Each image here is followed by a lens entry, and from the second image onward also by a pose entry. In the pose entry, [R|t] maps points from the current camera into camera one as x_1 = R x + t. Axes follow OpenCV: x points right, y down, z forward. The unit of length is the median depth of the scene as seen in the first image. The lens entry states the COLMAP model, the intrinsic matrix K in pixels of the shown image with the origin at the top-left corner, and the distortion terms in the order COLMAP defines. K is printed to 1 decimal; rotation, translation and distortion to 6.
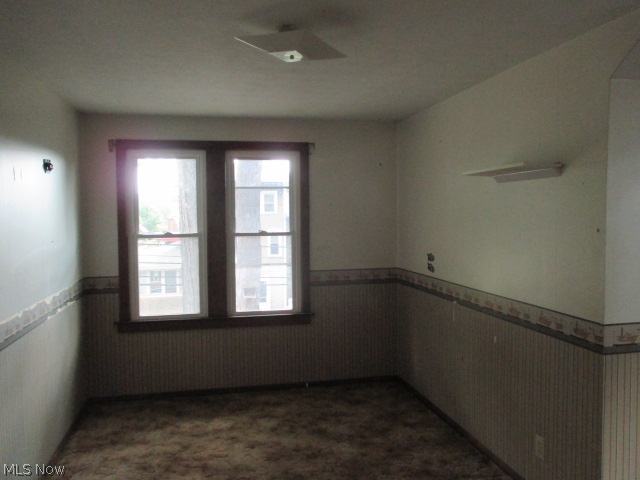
lens RADIAL K [[575.3, 0, 320.0], [0, 575.3, 254.7], [0, 0, 1]] dist [-0.000396, -0.000028]
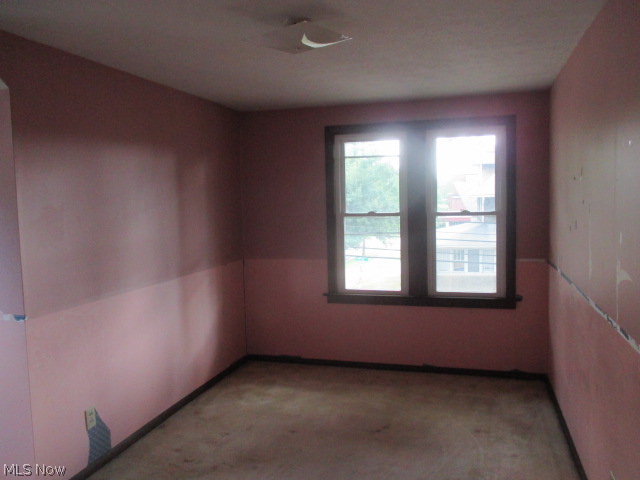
lens RADIAL K [[582.5, 0, 320.0], [0, 582.5, 240.0], [0, 0, 1]] dist [-0.000686, -0.000339]
pose [[0.871856, 0.026484, -0.489046, 0.166160], [-0.020342, 0.999633, 0.017869, -0.003767], [0.489340, -0.005631, 0.872075, 0.029517]]
